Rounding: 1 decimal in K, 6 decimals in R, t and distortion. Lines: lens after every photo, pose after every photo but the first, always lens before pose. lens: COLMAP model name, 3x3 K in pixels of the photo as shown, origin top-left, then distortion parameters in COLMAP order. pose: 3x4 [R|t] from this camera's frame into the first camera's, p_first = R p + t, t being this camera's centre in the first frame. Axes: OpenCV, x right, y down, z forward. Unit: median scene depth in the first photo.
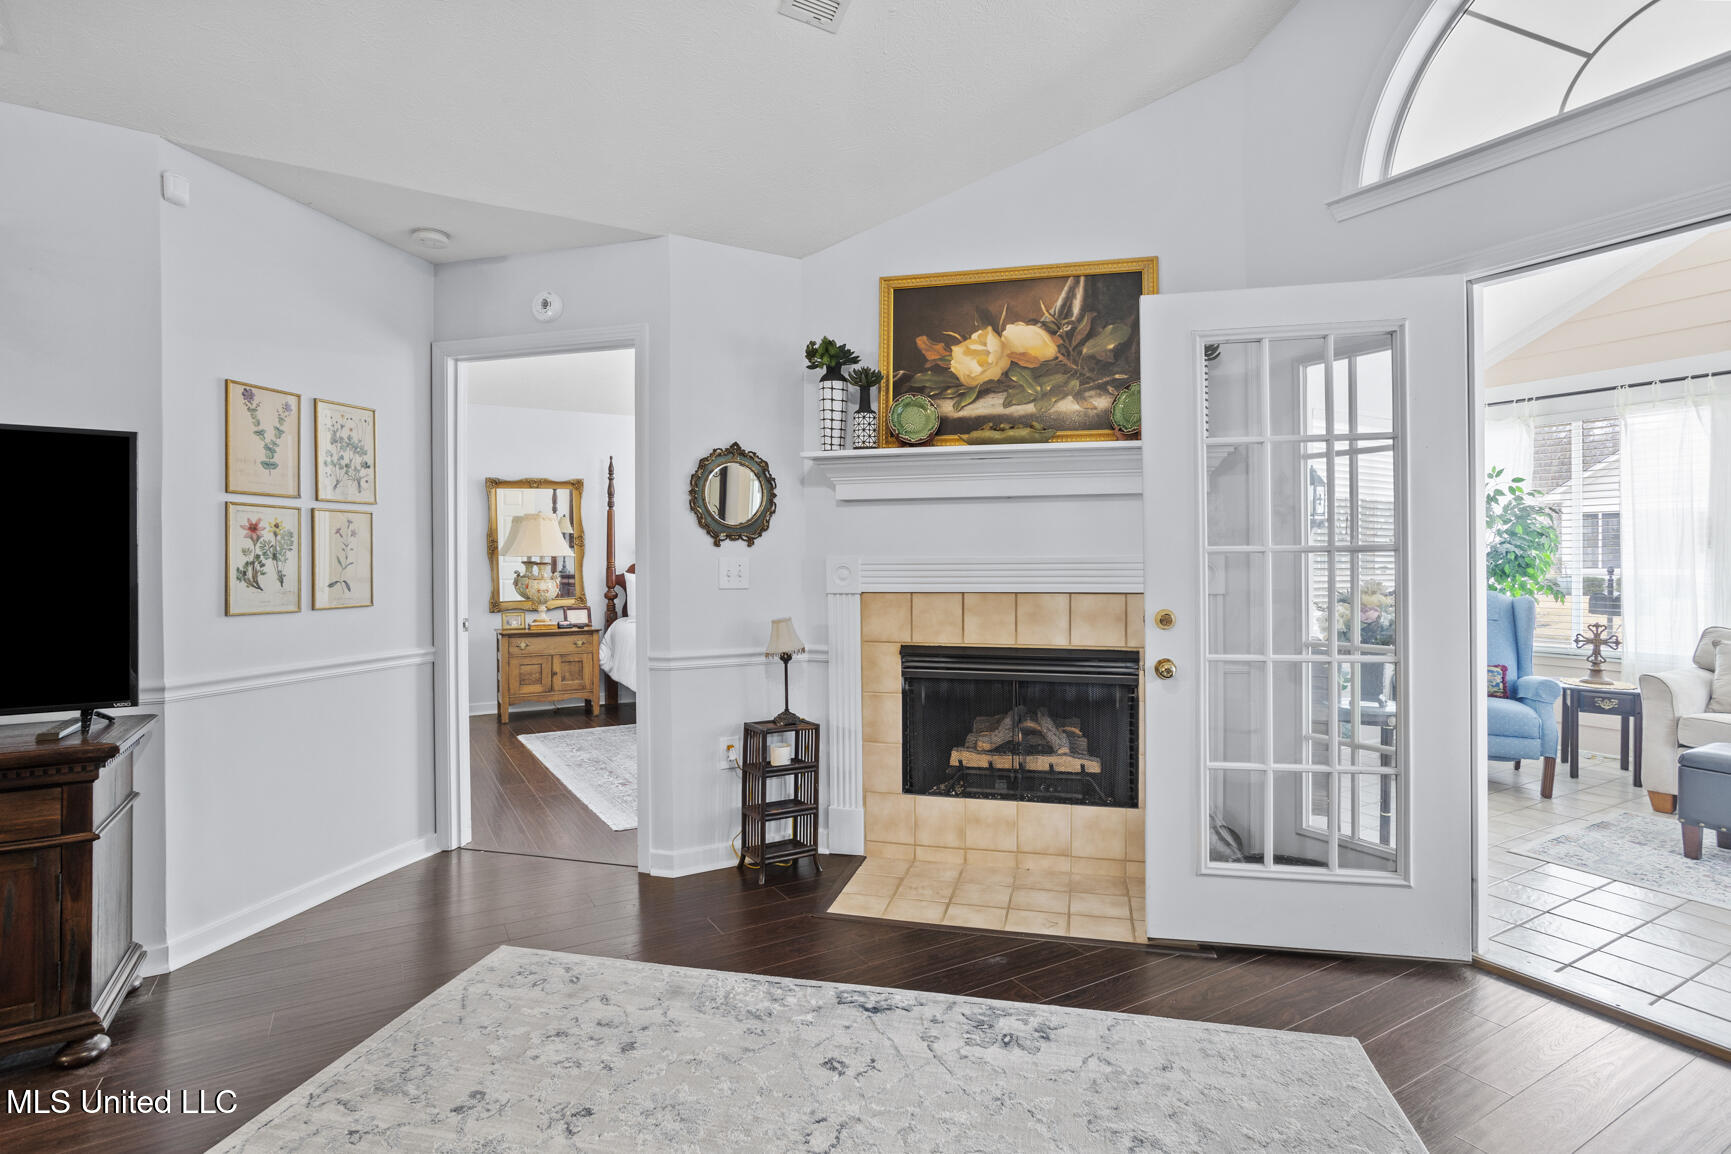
lens RADIAL K [[854.8, 0, 863.8], [0, 854.8, 566.5], [0, 0, 1]] dist [-0.029738, 0.007729]
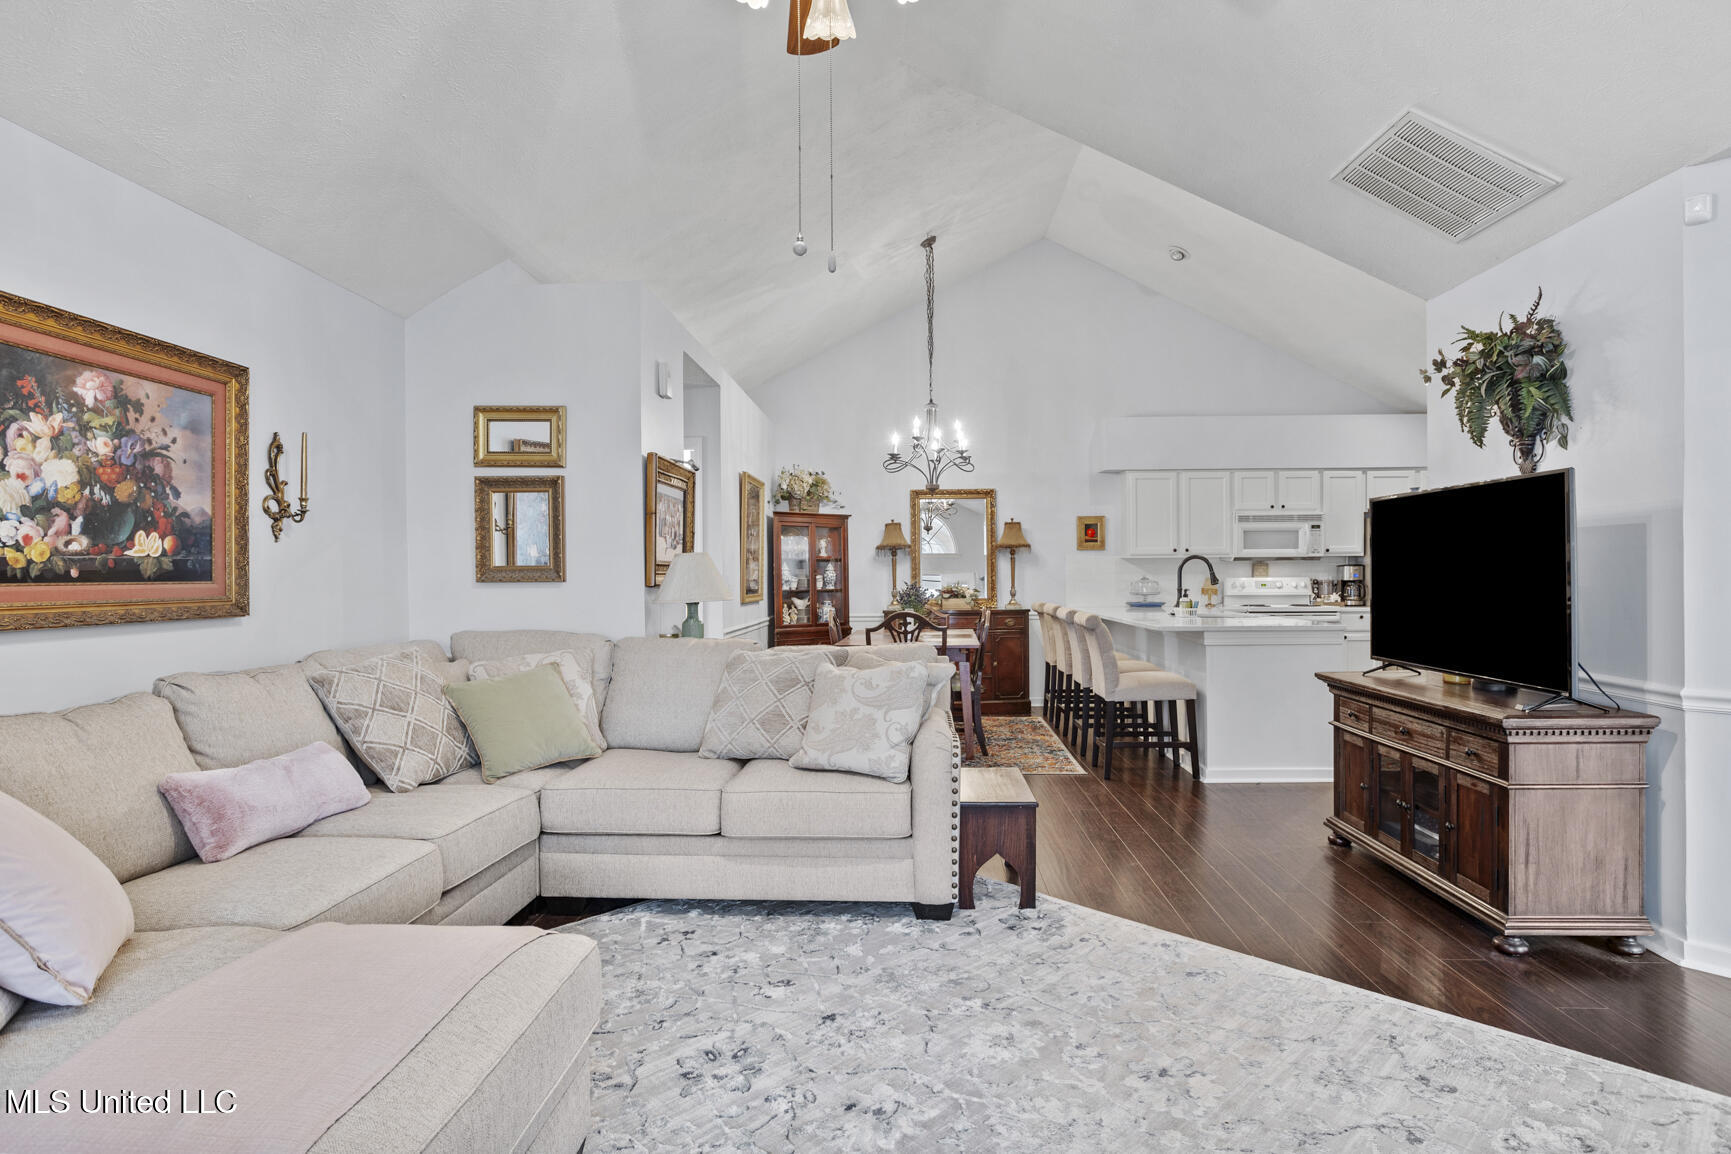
lens RADIAL K [[929.3, 0, 867.3], [0, 929.3, 571.4], [0, 0, 1]] dist [-0.041818, 0.021563]
pose [[-0.537875, 0.007991, -0.842987, 0.496503], [0.006822, 0.999964, 0.005127, -0.017811], [0.842997, -0.002993, -0.537910, 0.558718]]
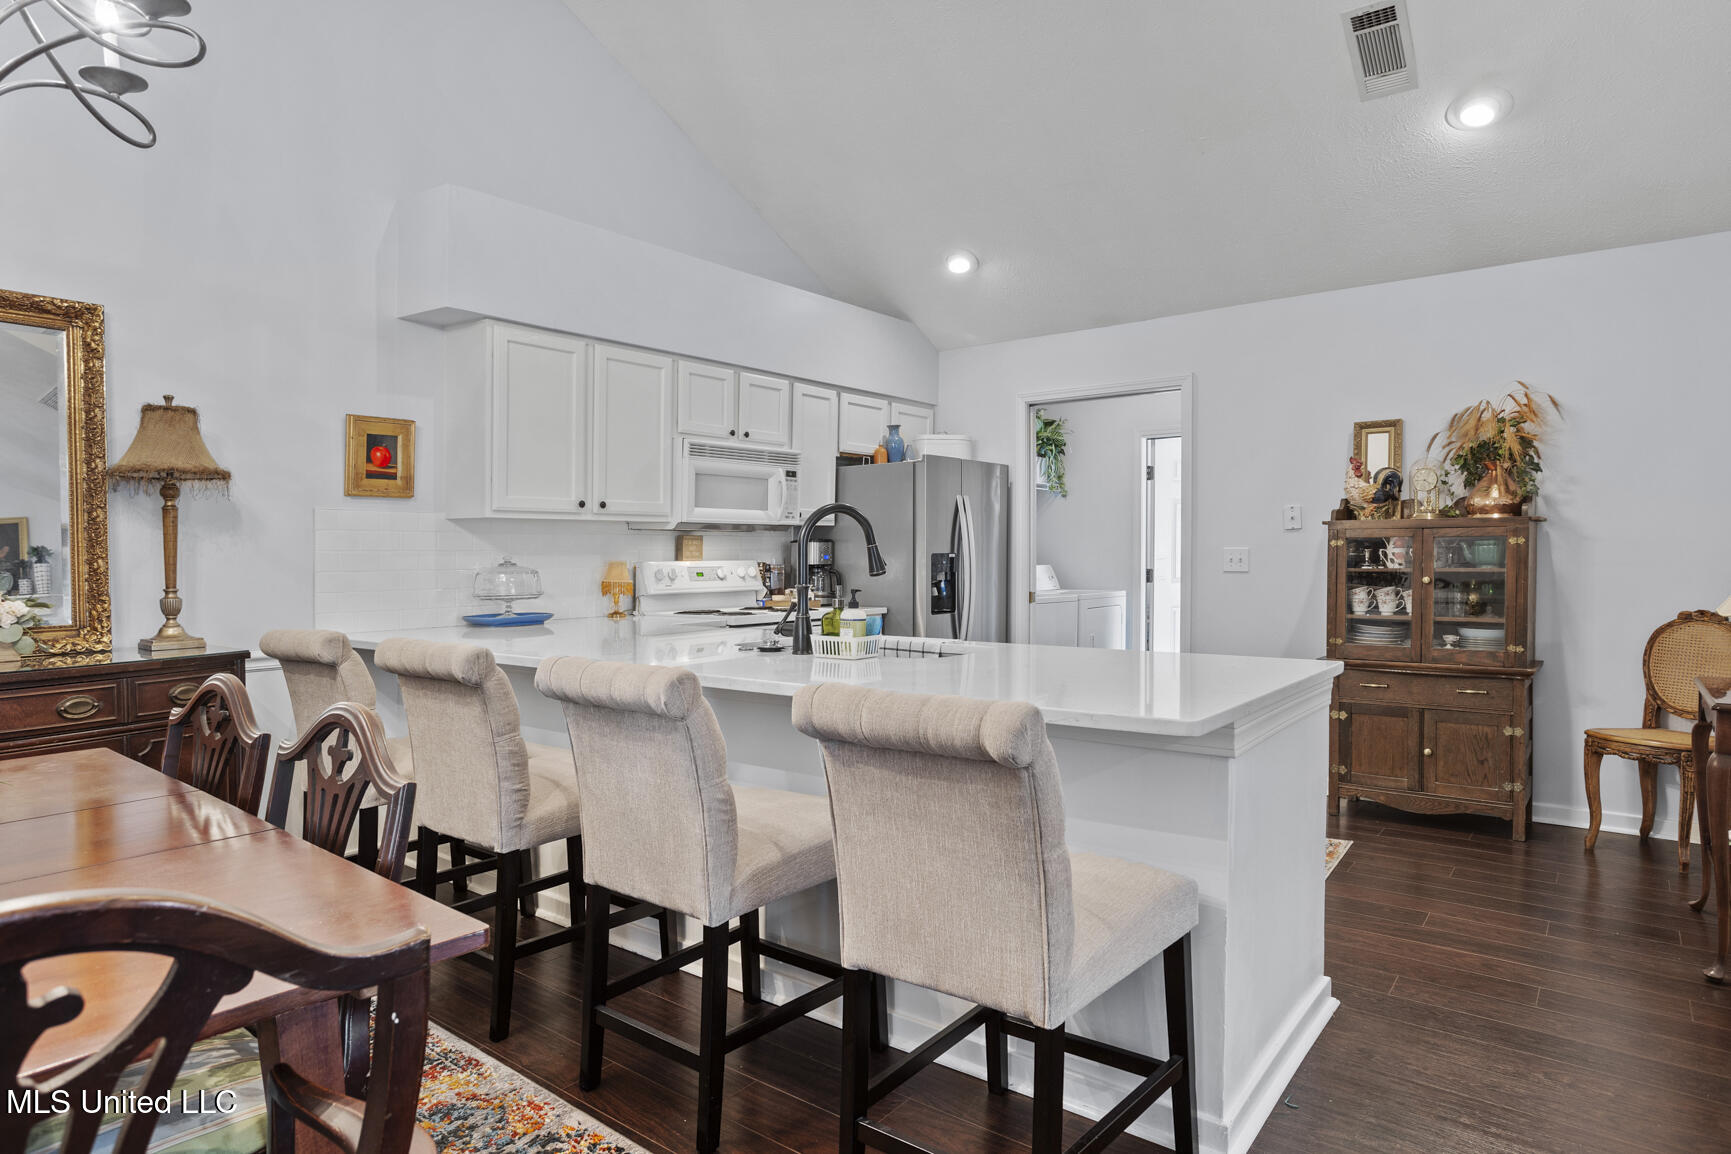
lens RADIAL K [[998.9, 0, 913.2], [0, 998.9, 557.5], [0, 0, 1]] dist [-0.006433, 0.000634]
pose [[0.395744, 0.005763, -0.918343, -0.679423], [0.002594, 0.999969, 0.007393, 0.003698], [0.918357, -0.005308, 0.395717, -0.186389]]
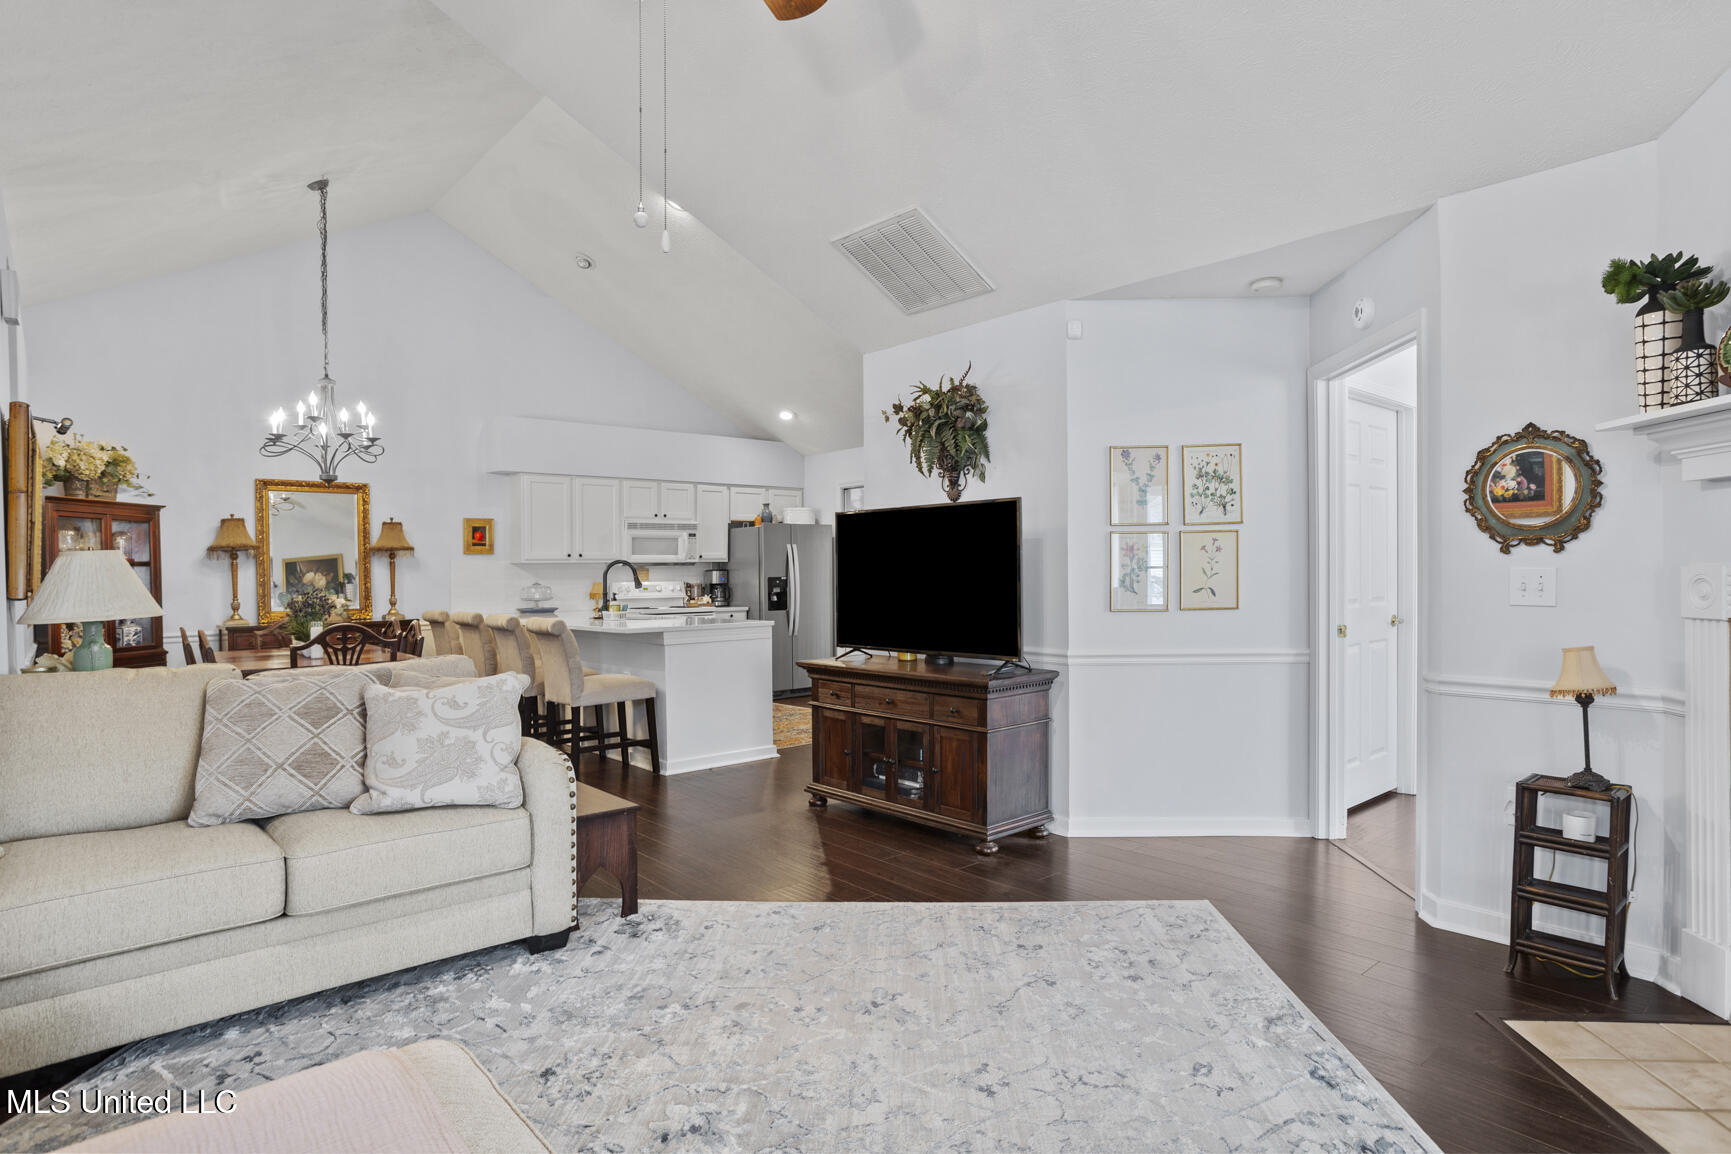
lens RADIAL K [[940.4, 0, 872.6], [0, 940.4, 576.7], [0, 0, 1]] dist [-0.035467, 0.016802]
pose [[0.197474, 0.007046, -0.980283, 0.588233], [0.008509, 0.999924, 0.008901, -0.014126], [0.980271, -0.010099, 0.197399, 0.225407]]
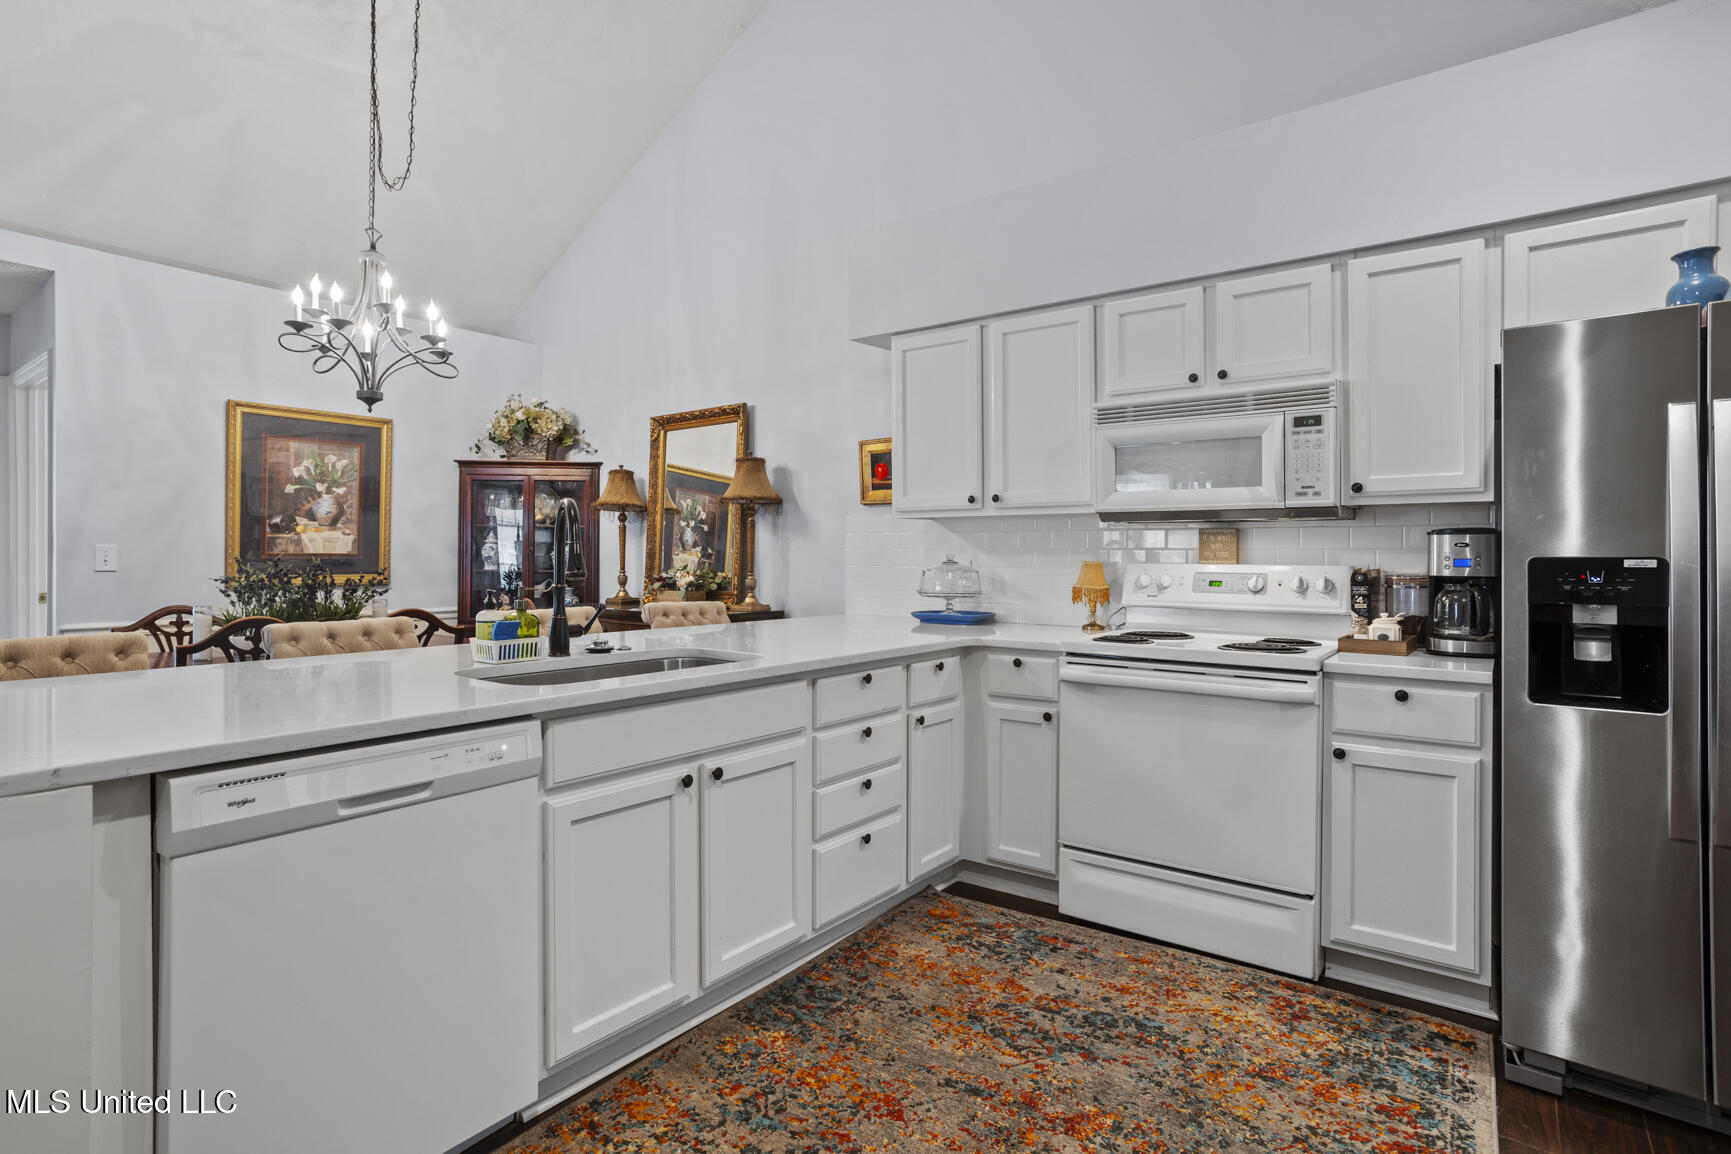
lens RADIAL K [[854.8, 0, 865.5], [0, 854.8, 552.7], [0, 0, 1]] dist [-0.029738, 0.007729]
pose [[-0.923037, 0.003044, -0.384699, -1.499350], [0.001066, 0.999985, 0.005355, 0.001813], [0.384710, 0.004533, -0.923026, 0.812763]]
